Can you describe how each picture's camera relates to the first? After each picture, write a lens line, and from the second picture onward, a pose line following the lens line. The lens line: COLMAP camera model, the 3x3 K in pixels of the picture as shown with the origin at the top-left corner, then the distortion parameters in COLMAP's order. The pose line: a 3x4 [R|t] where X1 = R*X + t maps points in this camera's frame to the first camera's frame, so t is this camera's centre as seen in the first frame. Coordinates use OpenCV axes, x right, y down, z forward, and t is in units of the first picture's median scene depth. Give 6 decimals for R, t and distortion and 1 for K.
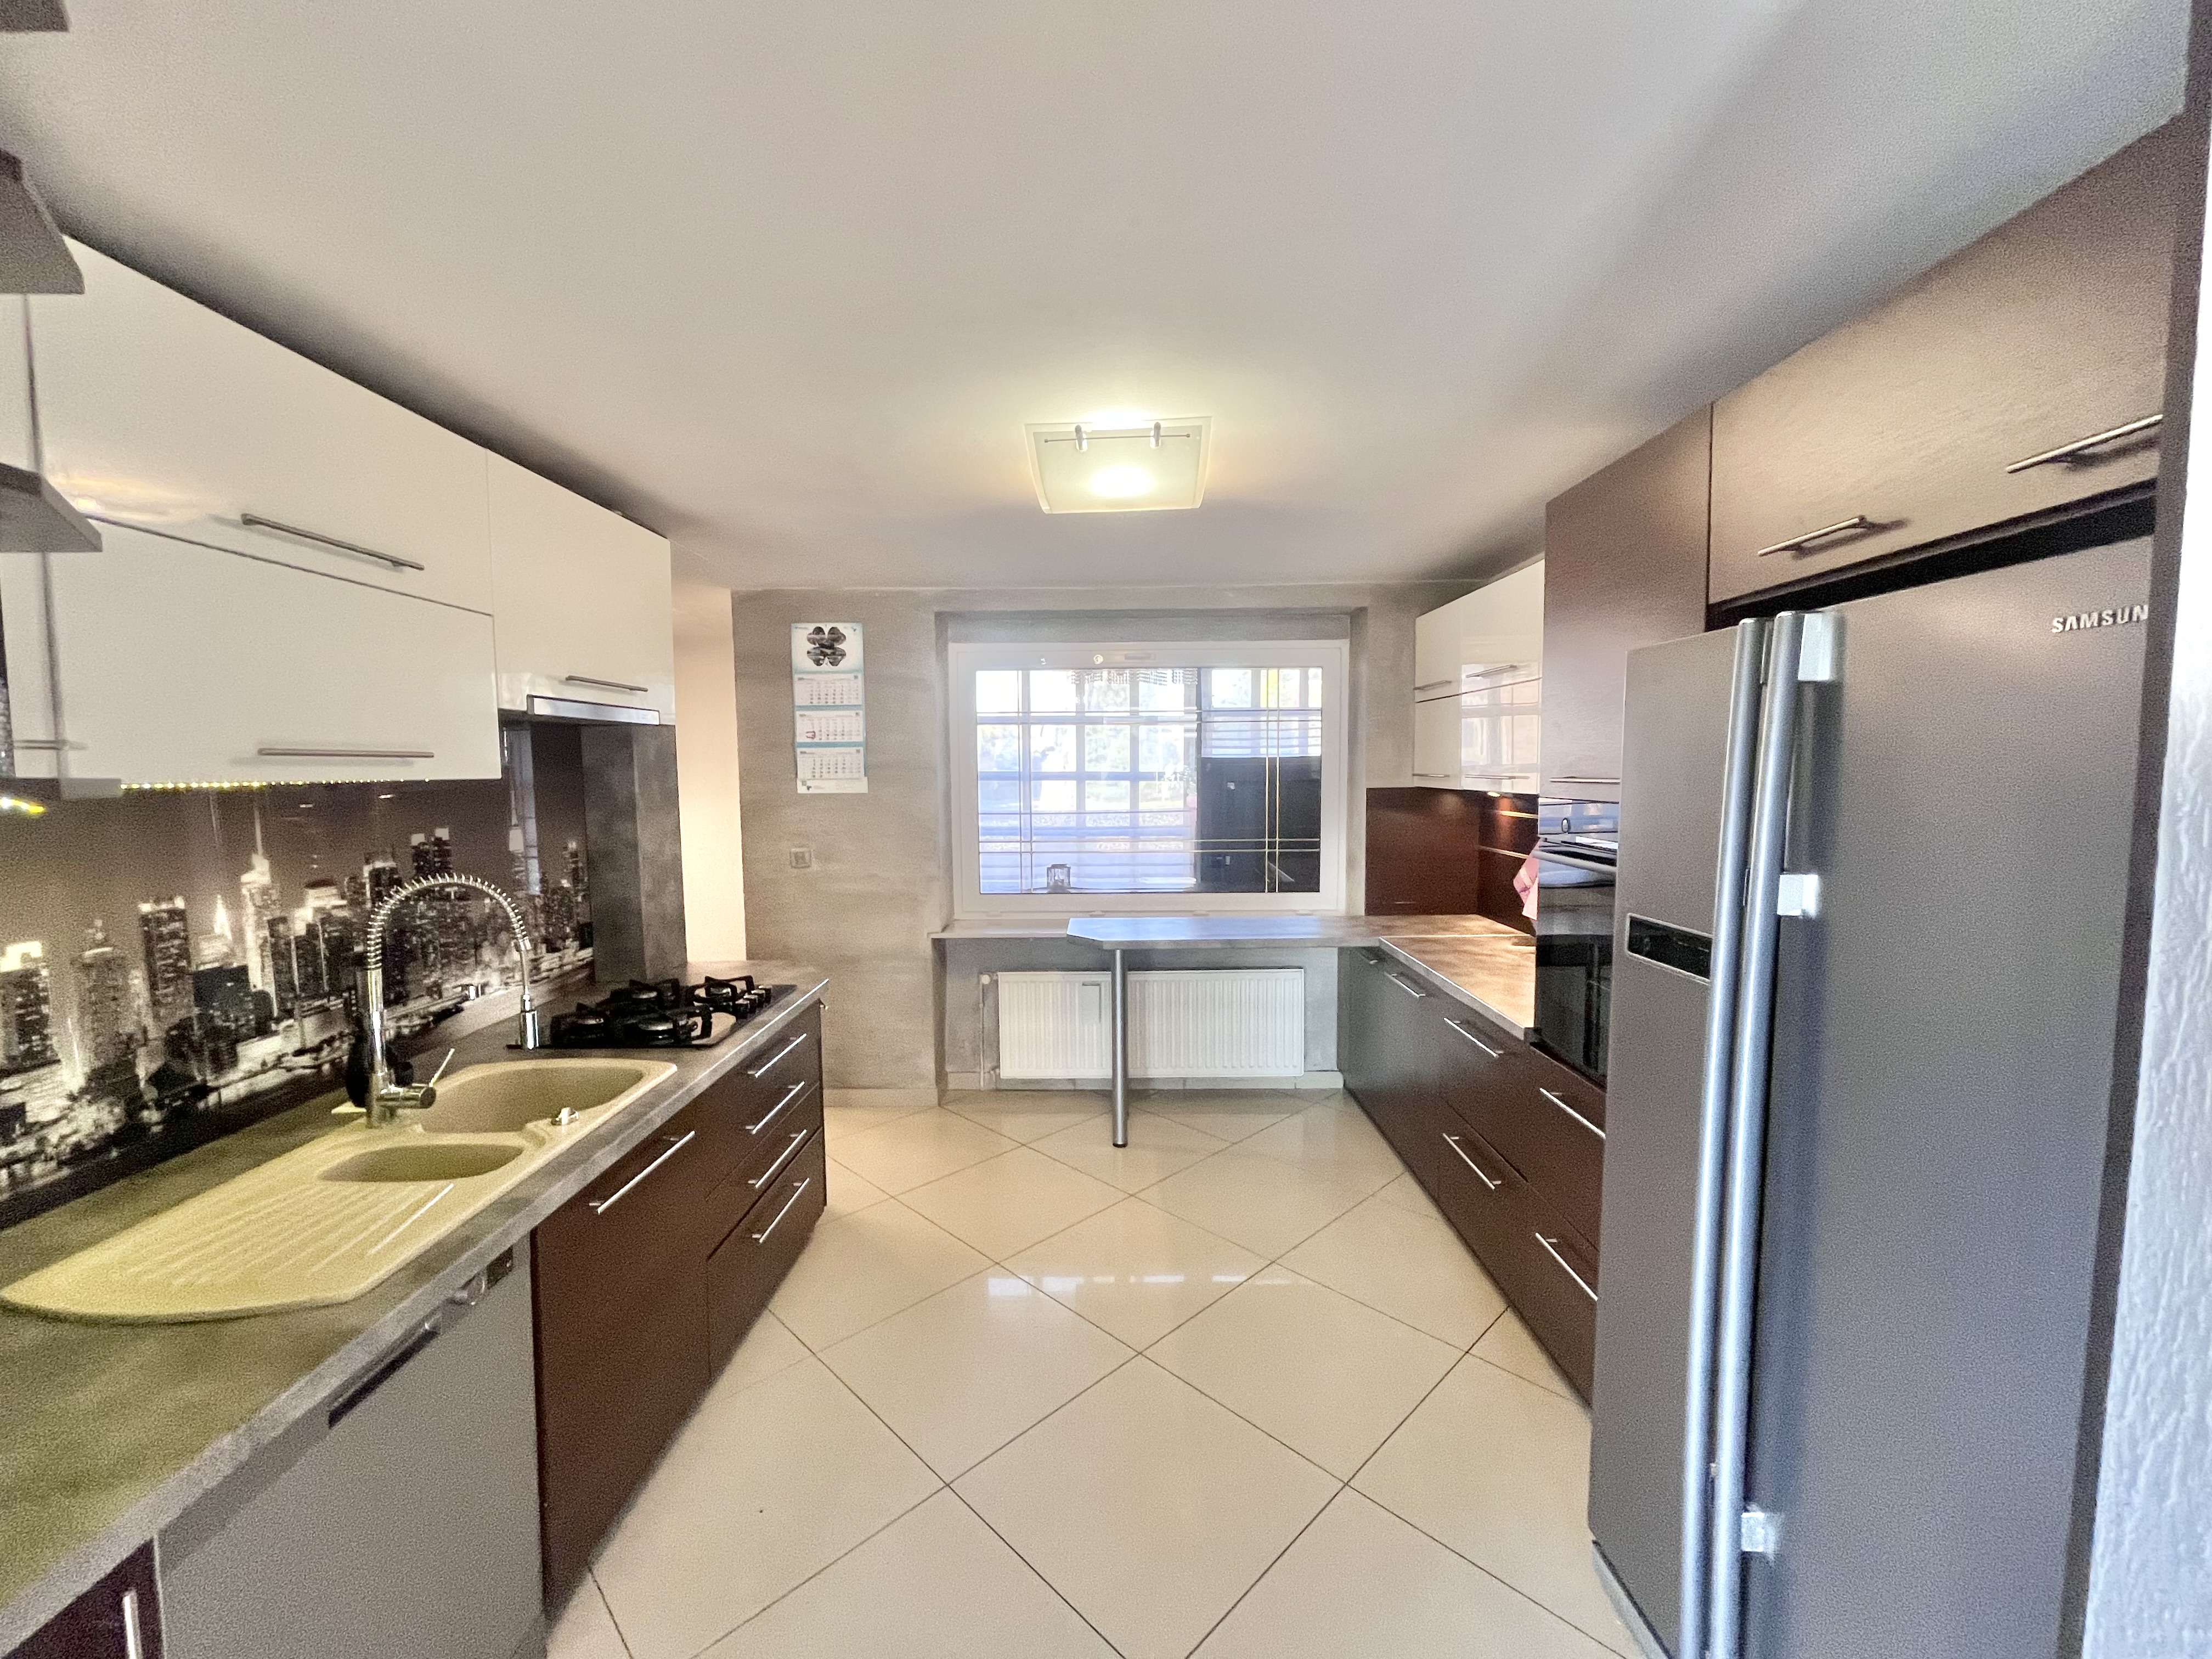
lens RADIAL K [[891.0, 0, 1104.0], [0, 891.0, 843.1], [0, 0, 1]] dist [-0.002987, -0.000409]
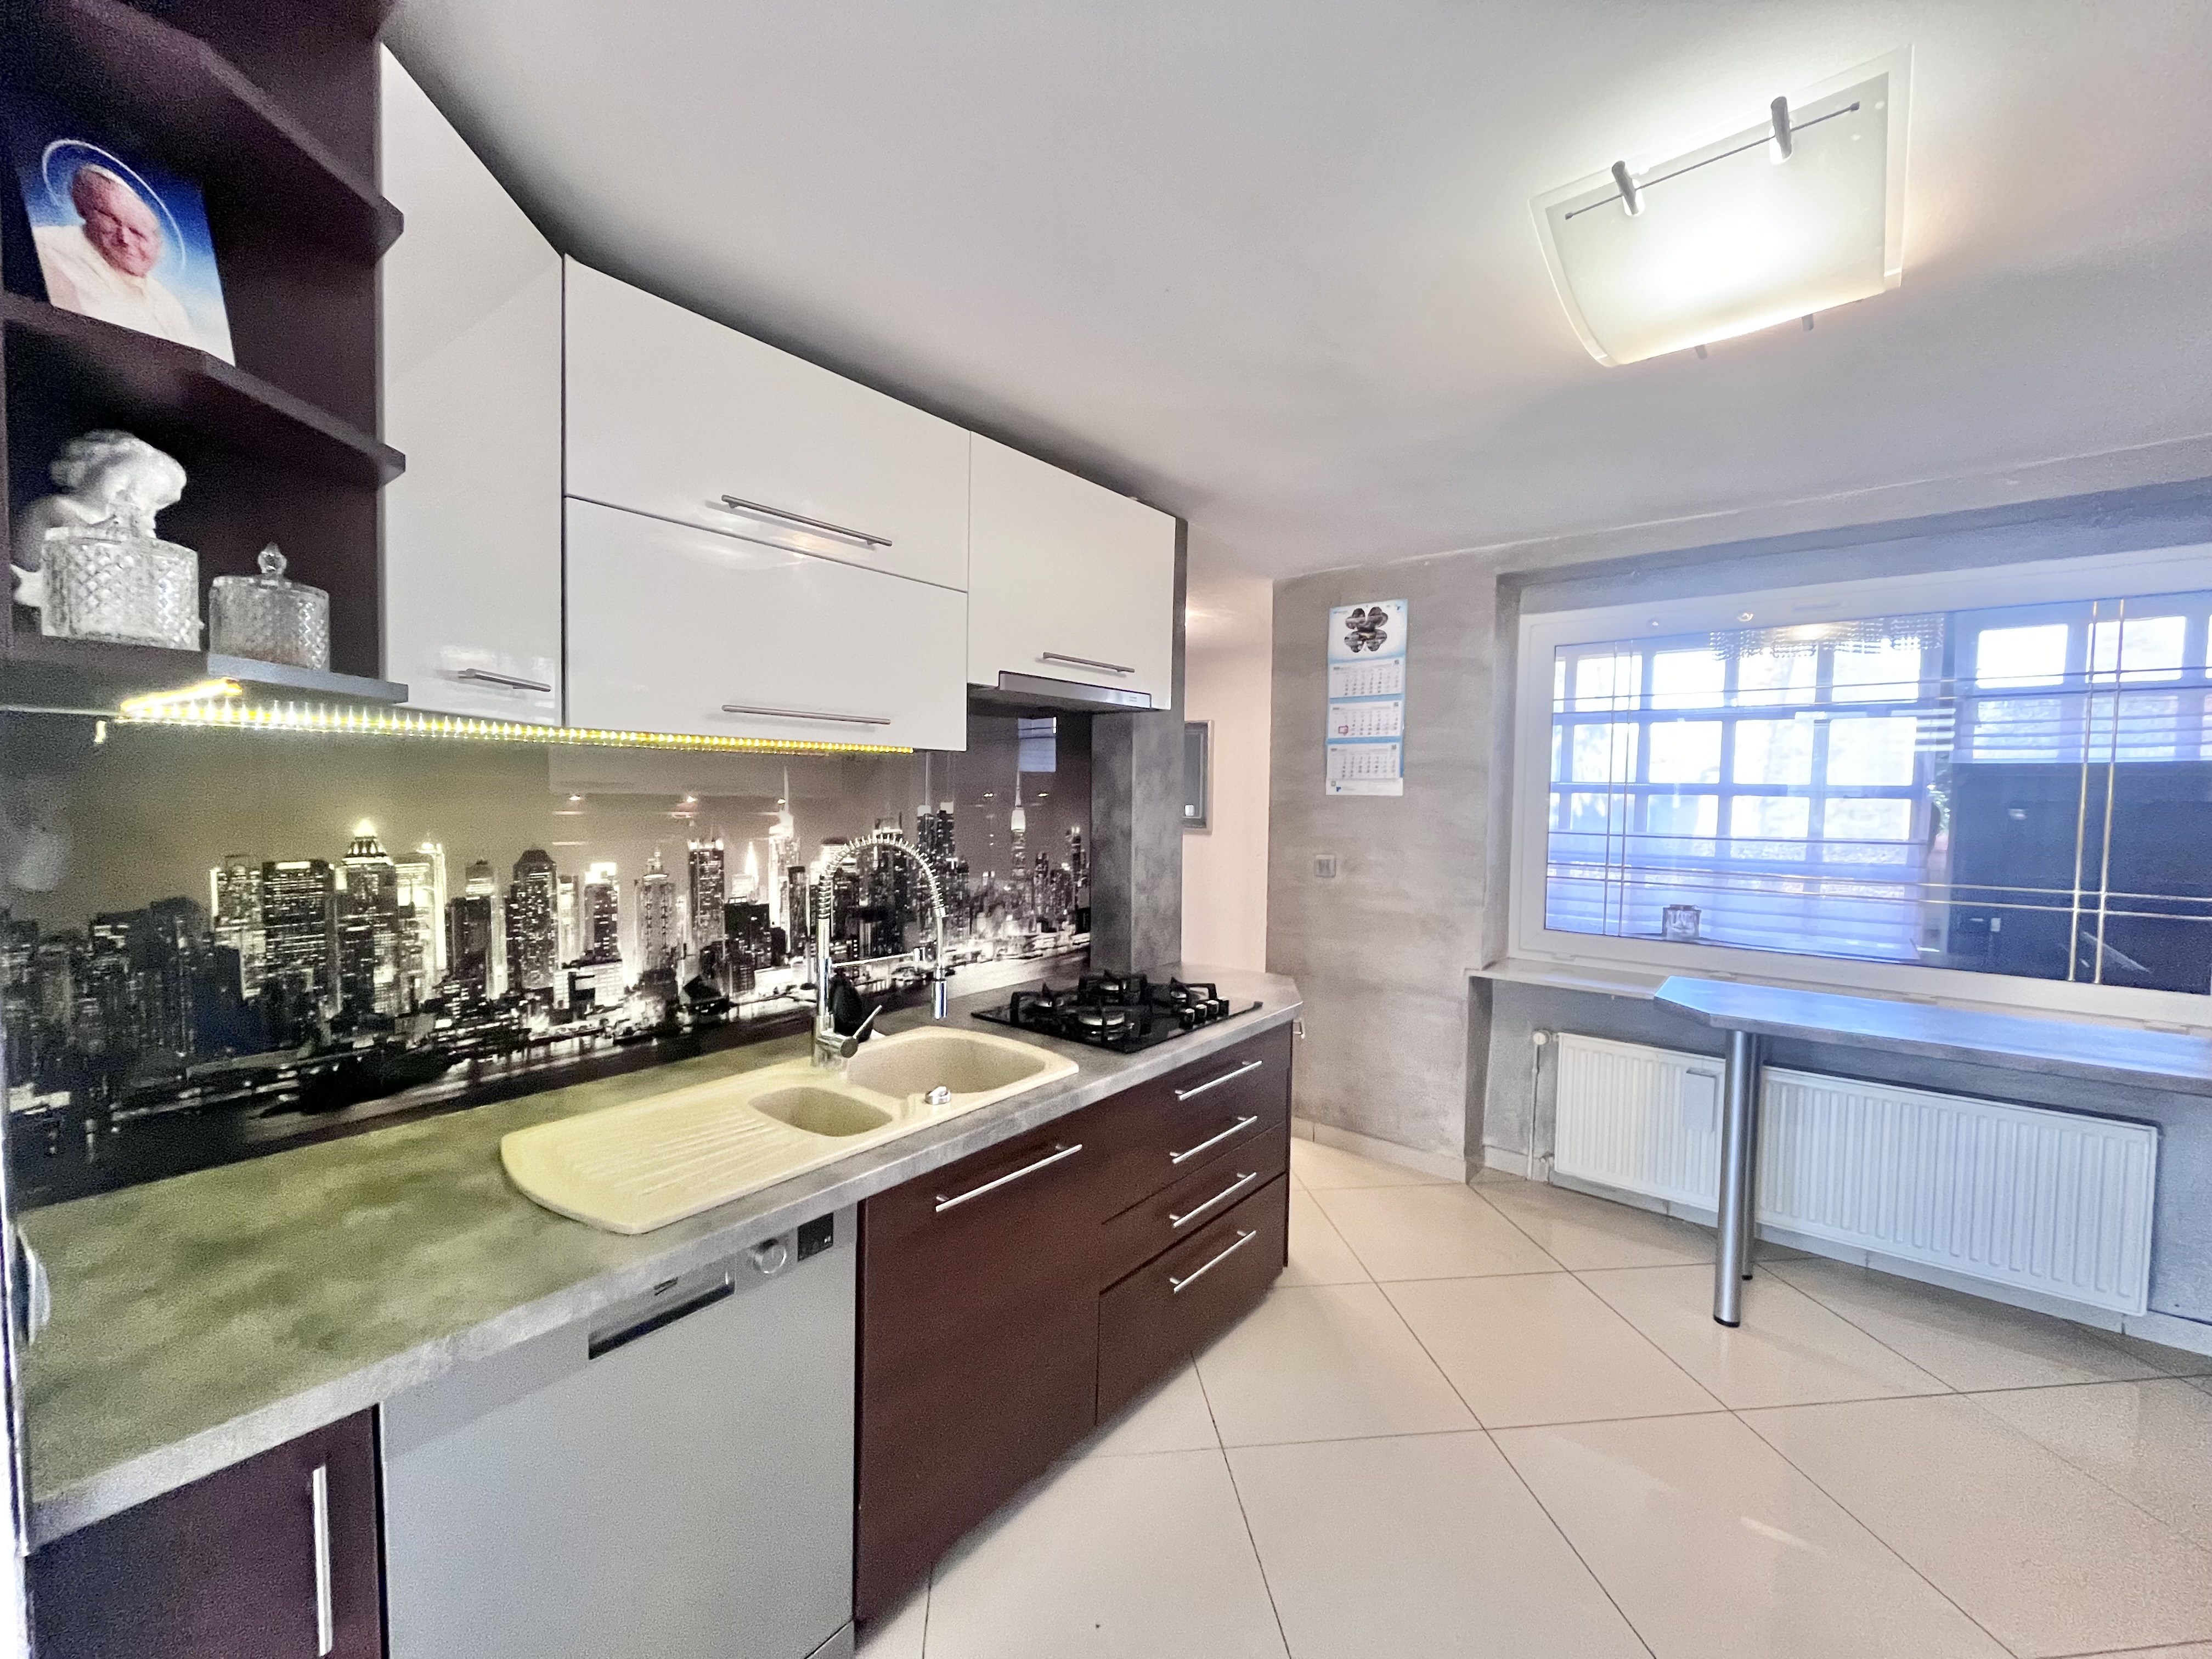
lens RADIAL K [[891.0, 0, 1108.7], [0, 891.0, 839.4], [0, 0, 1]] dist [-0.002987, -0.000409]
pose [[0.783494, 0.049501, -0.619425, 0.062233], [-0.070807, 0.997441, -0.009852, 0.018593], [0.617352, 0.051578, 0.784994, 0.203636]]
